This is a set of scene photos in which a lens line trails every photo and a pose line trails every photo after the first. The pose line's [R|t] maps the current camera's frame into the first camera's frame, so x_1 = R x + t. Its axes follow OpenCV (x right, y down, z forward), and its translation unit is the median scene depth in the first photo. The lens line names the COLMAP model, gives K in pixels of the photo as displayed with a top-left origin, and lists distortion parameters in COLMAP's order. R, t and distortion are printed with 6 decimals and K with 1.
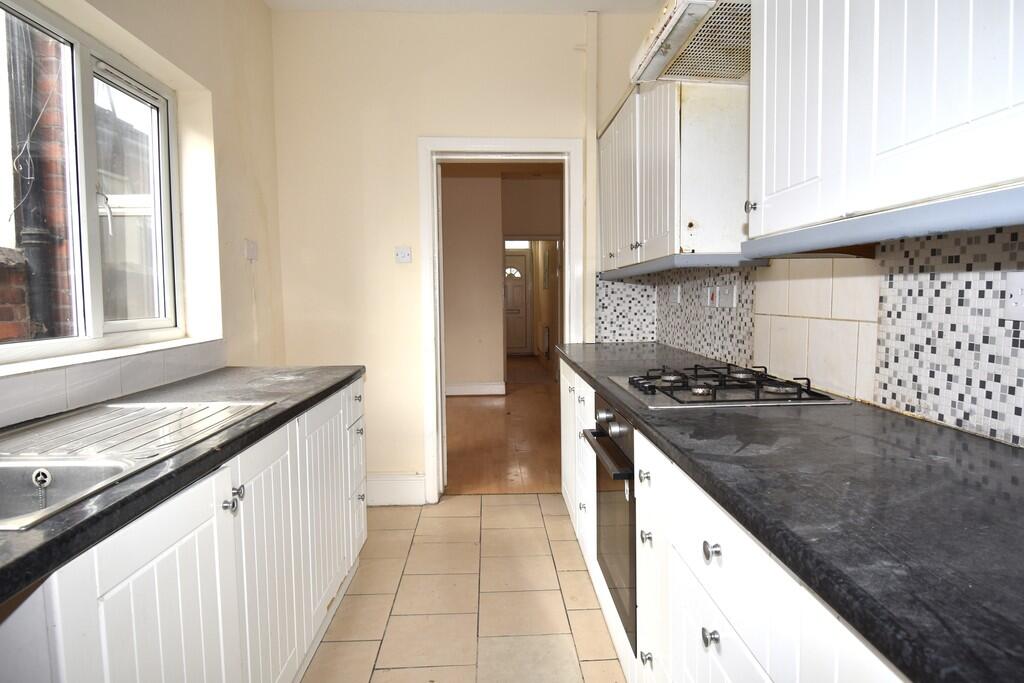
lens RADIAL K [[642.0, 0, 512.4], [0, 642.0, 339.1], [0, 0, 1]] dist [-0.000055, -0.000048]
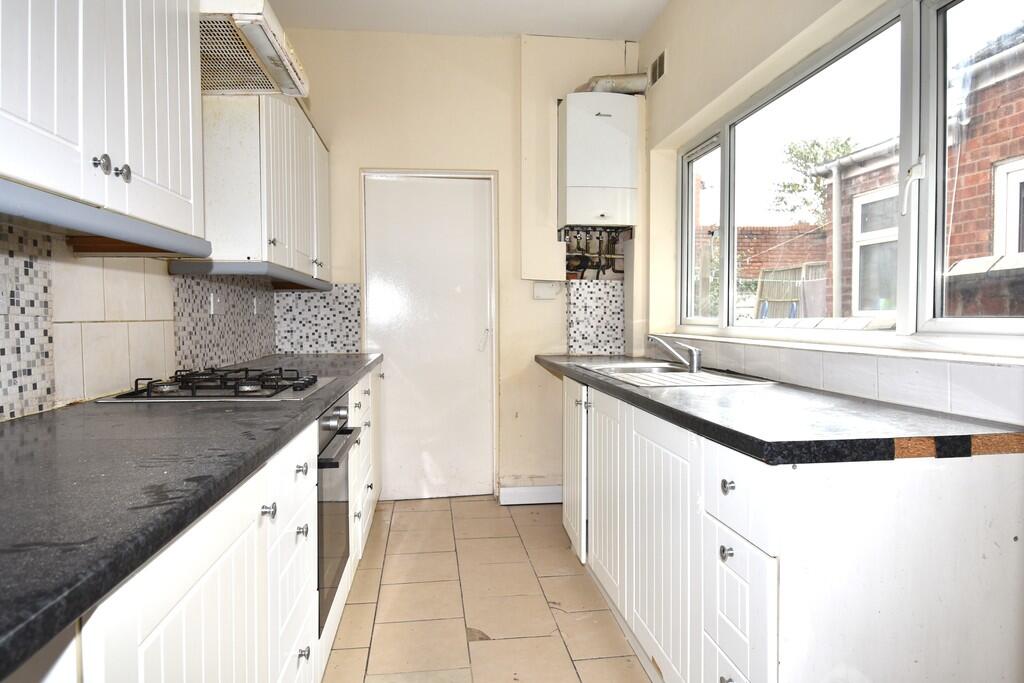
lens RADIAL K [[642.0, 0, 511.8], [0, 642.0, 336.5], [0, 0, 1]] dist [-0.000055, -0.000048]
pose [[-0.995428, 0.023830, -0.092491, -0.039377], [0.014251, 0.994592, 0.102876, -0.109389], [0.094443, 0.101088, -0.990385, 2.155703]]
